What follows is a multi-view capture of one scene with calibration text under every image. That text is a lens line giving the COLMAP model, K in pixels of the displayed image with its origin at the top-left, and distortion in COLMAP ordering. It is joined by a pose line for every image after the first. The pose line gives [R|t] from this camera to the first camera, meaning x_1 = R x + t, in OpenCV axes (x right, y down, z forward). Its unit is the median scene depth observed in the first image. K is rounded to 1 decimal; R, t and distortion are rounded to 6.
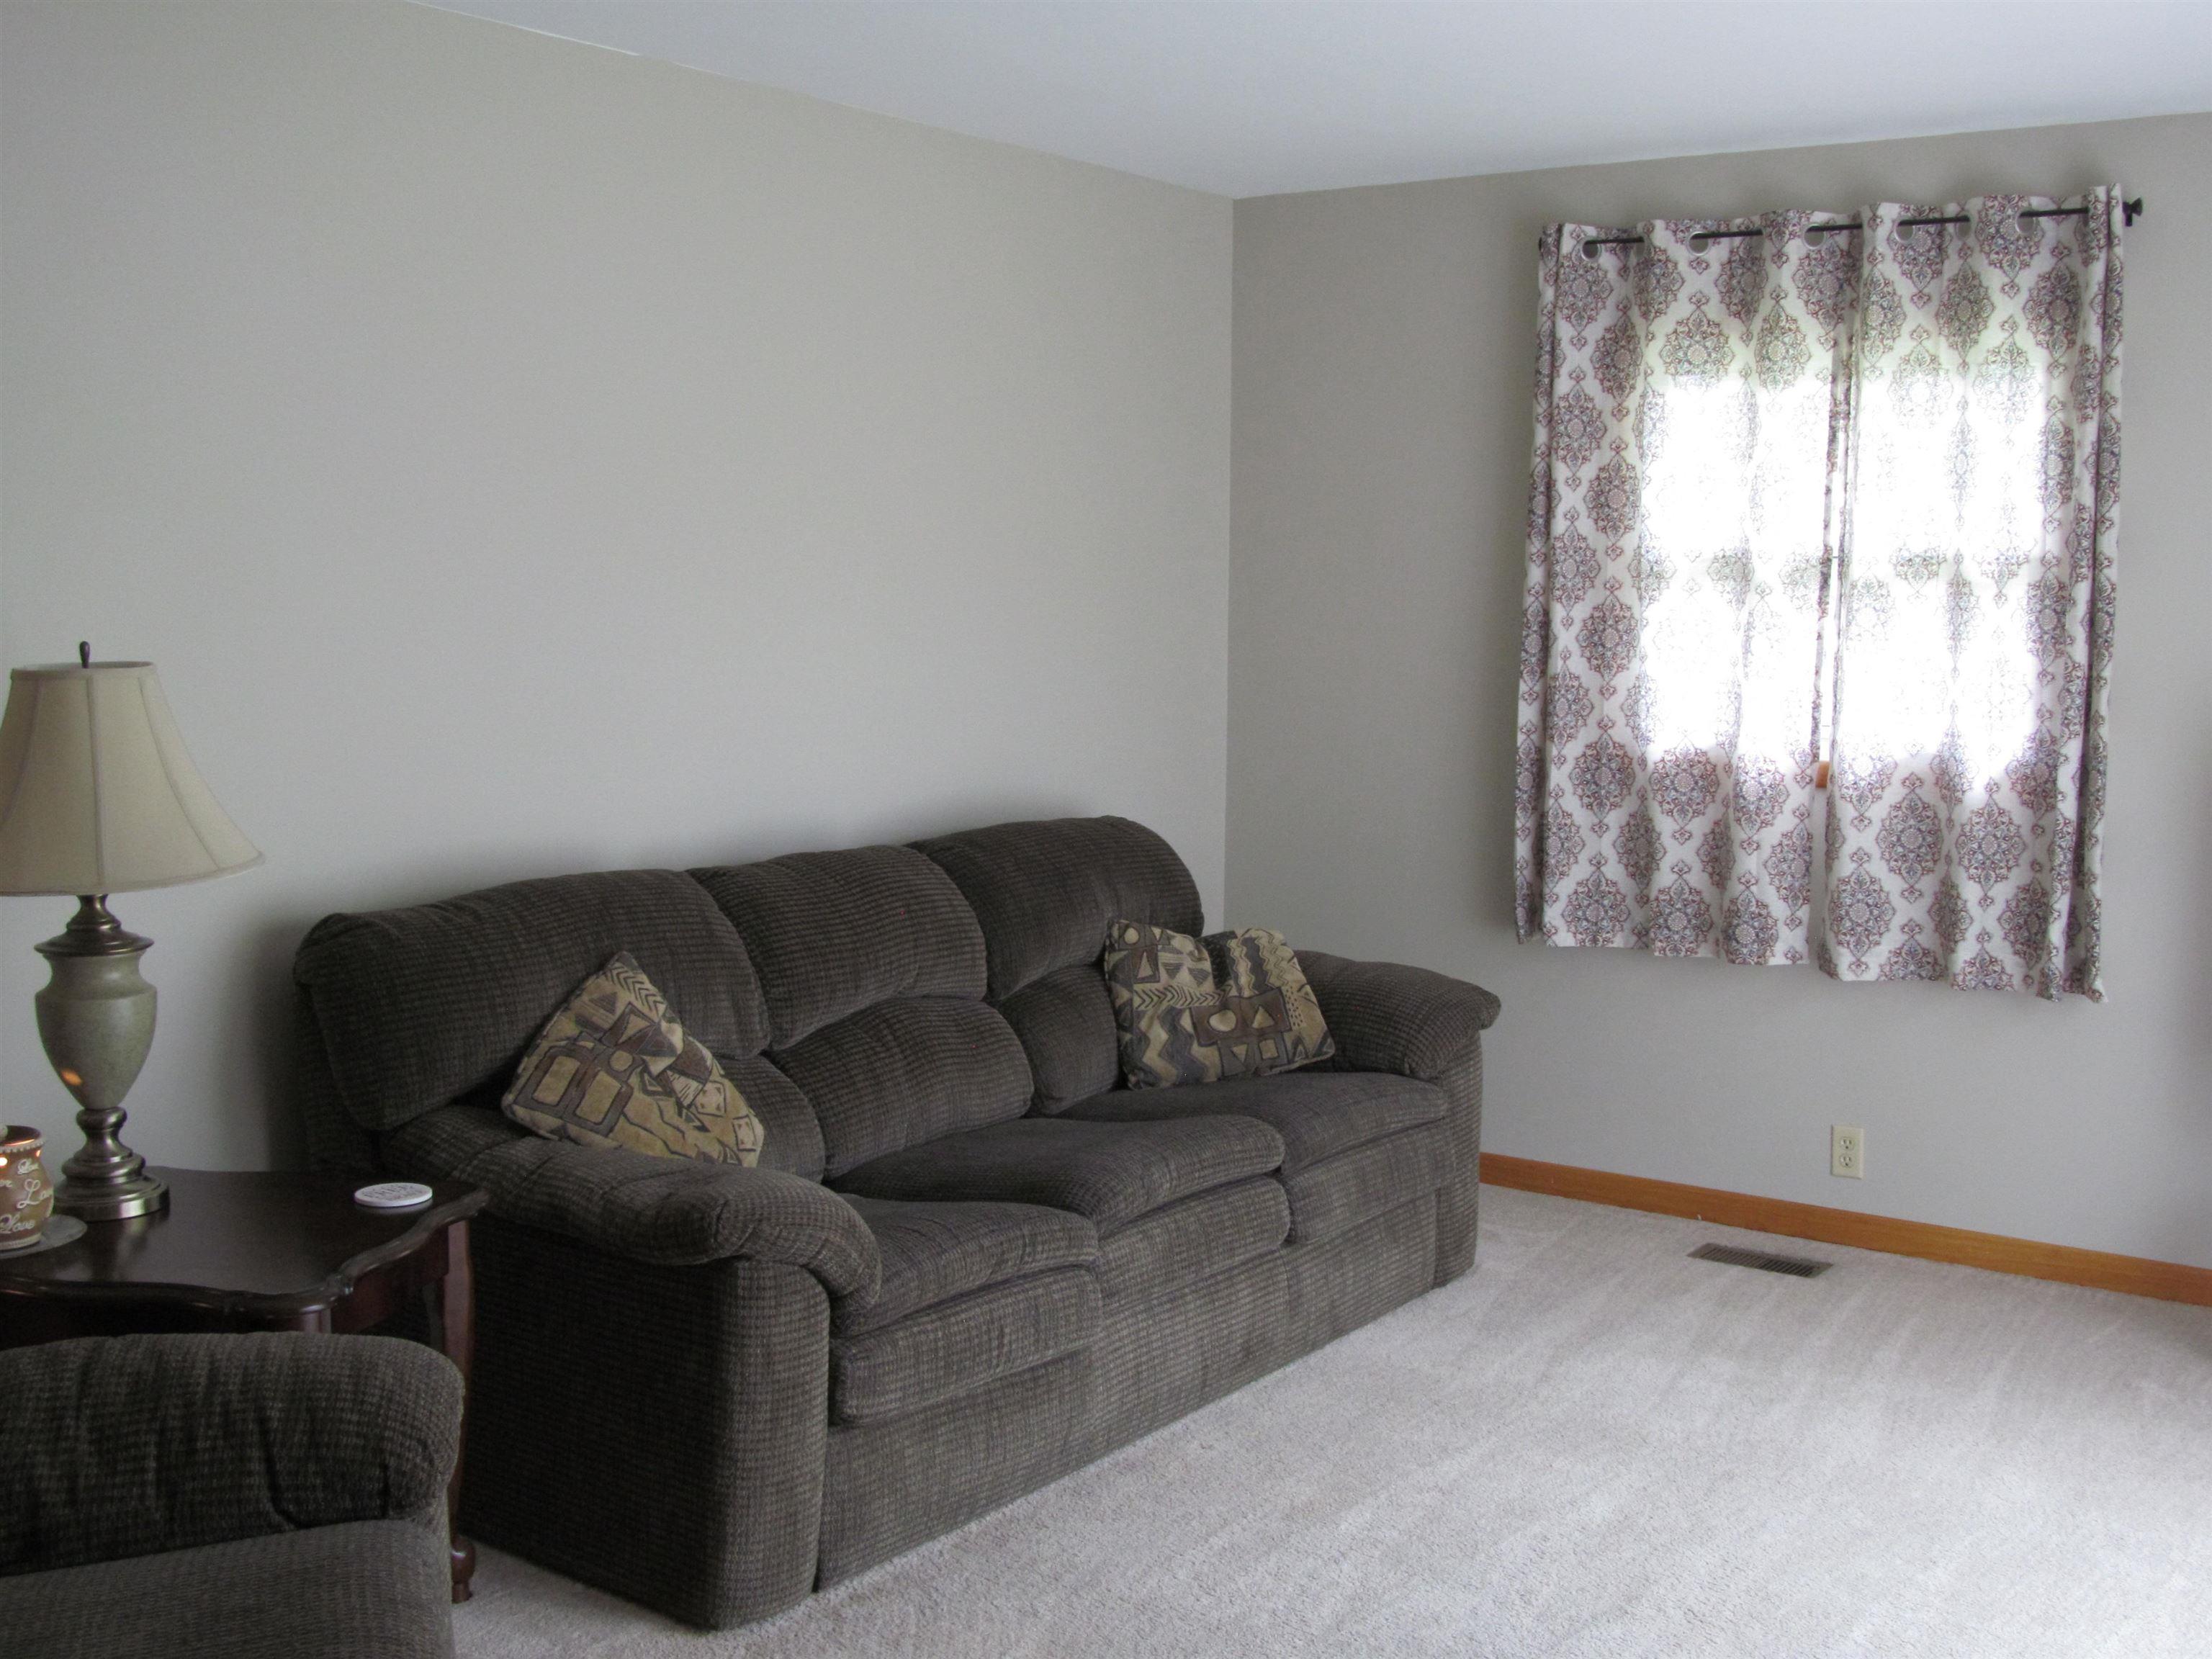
lens RADIAL K [[2364.4, 0, 1106.1], [0, 2364.4, 831.0], [0, 0, 1]] dist [0.004298, 0.000000]
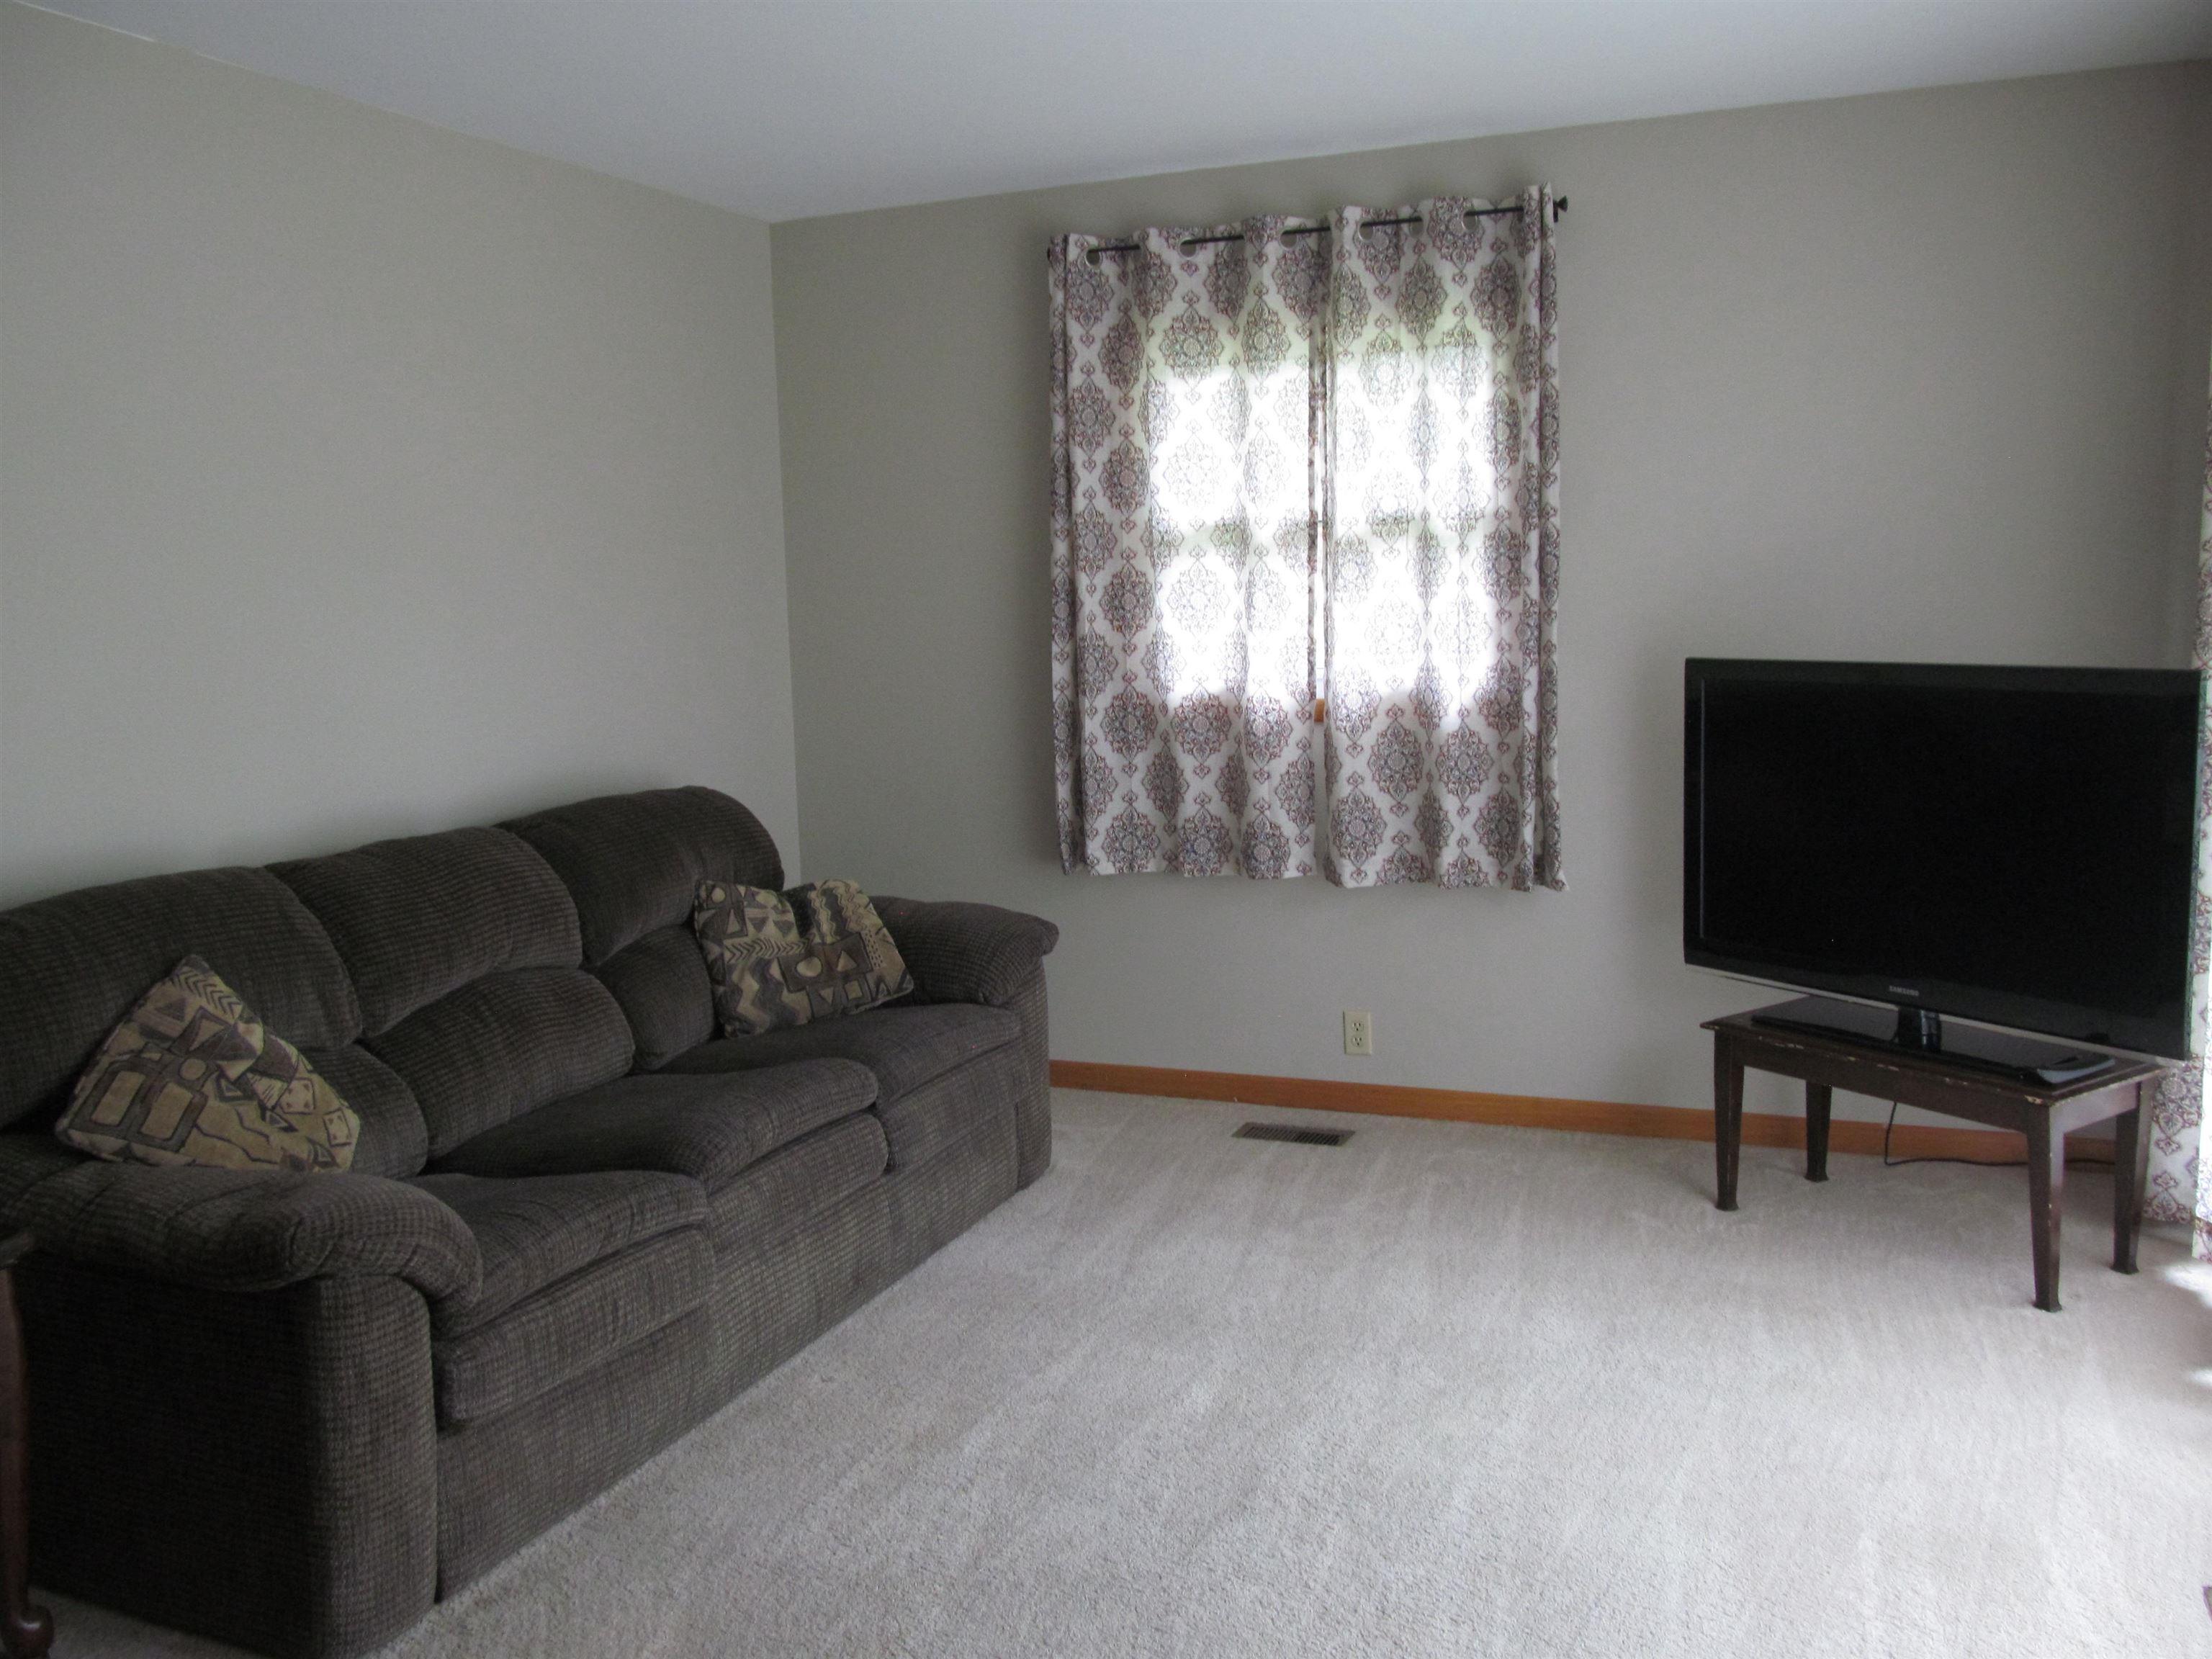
lens RADIAL K [[1815.9, 0, 1106.1], [0, 1815.9, 821.4], [0, 0, 1]] dist [-0.069070, 0.019934]
pose [[0.972831, -0.067616, 0.221424, 0.002472], [0.063662, 0.997659, 0.024954, 0.001575], [-0.222593, -0.010180, 0.974858, 0.173623]]
